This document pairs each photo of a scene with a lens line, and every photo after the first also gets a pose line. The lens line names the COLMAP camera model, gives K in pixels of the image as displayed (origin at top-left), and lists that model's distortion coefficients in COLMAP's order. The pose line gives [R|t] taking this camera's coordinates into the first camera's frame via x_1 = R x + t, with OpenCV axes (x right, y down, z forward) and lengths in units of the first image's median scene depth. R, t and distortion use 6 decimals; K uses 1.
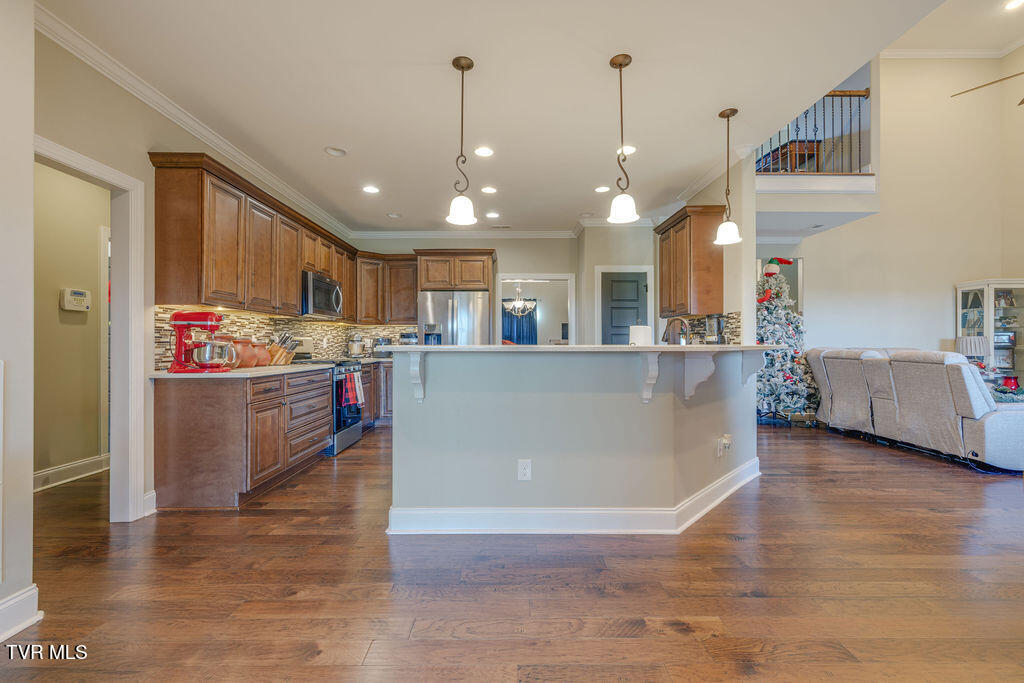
lens RADIAL K [[428.8, 0, 511.7], [0, 428.8, 344.6], [0, 0, 1]] dist [-0.000201, -0.000107]
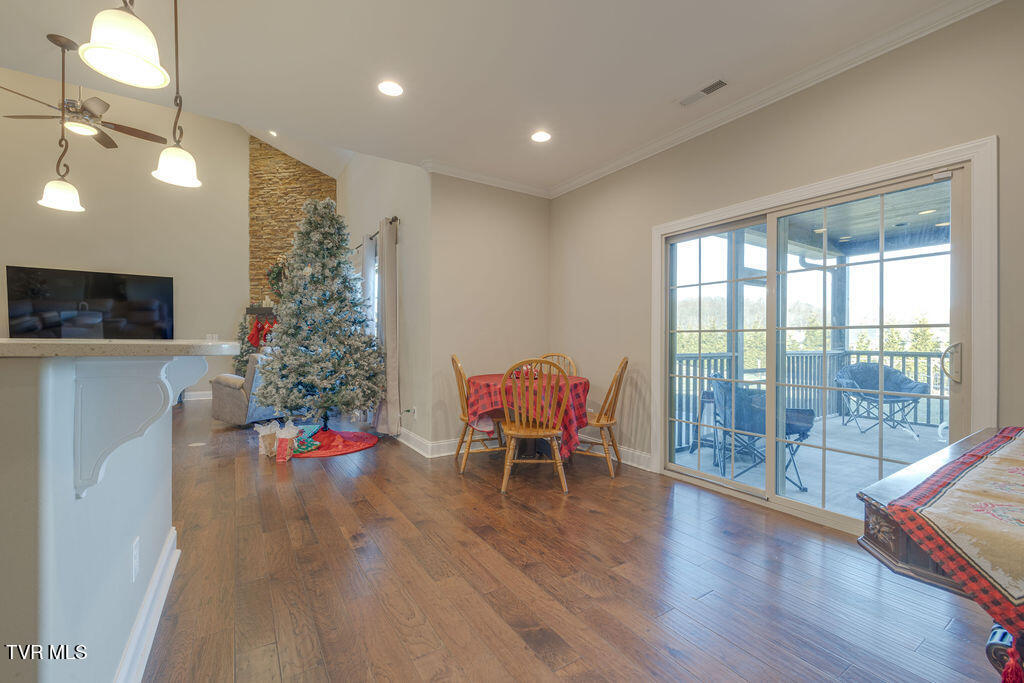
lens RADIAL K [[428.8, 0, 508.9], [0, 428.8, 339.1], [0, 0, 1]] dist [-0.000201, -0.000107]
pose [[-0.524397, -0.008796, 0.851428, -0.925711], [-0.012463, 0.999919, 0.002654, -0.010952], [-0.851383, -0.009220, -0.524464, 1.132562]]
